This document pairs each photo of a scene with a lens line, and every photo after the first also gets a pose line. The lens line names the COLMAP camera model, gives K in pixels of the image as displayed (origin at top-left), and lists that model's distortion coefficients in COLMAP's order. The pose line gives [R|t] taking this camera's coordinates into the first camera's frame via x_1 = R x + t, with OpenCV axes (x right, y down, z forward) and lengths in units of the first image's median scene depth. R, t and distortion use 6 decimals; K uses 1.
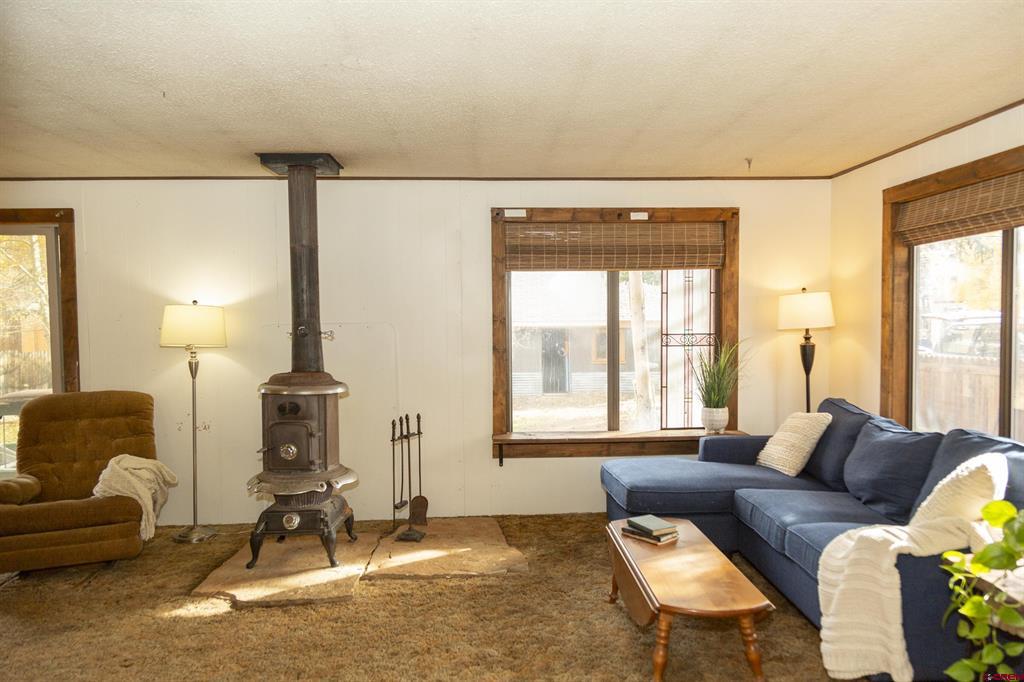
lens RADIAL K [[682.3, 0, 514.4], [0, 682.3, 345.3], [0, 0, 1]] dist [0.017218, -0.001117]
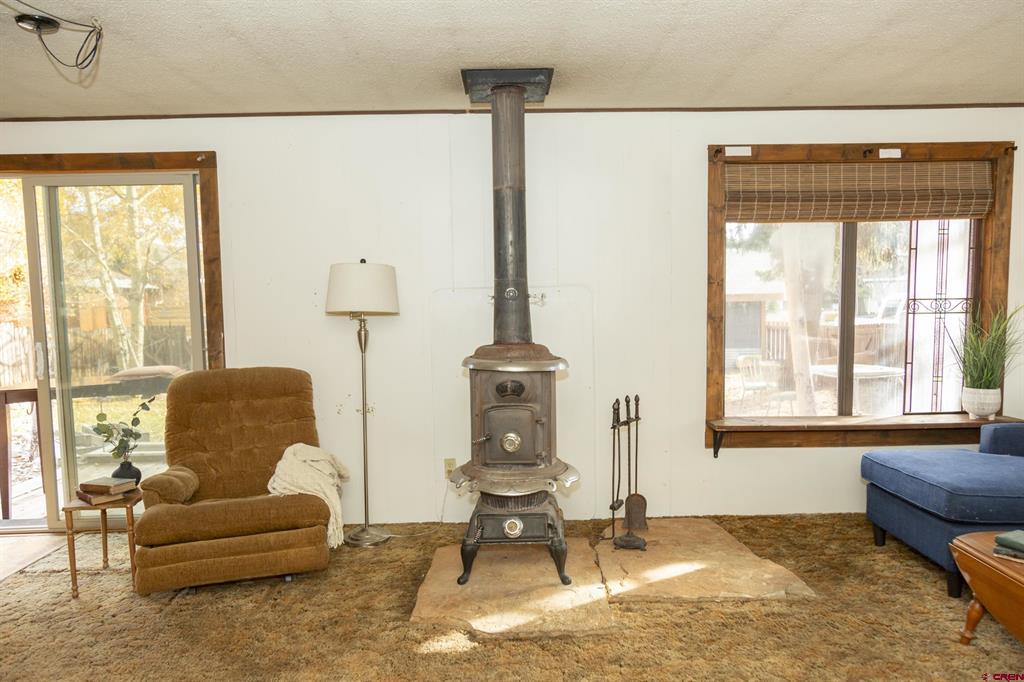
lens RADIAL K [[682.3, 0, 514.4], [0, 682.3, 345.3], [0, 0, 1]] dist [0.017218, -0.001117]
pose [[0.999314, -0.000941, -0.037018, -0.253842], [0.002038, 0.999559, 0.029611, 0.015523], [0.036974, -0.029666, 0.998876, 0.171945]]
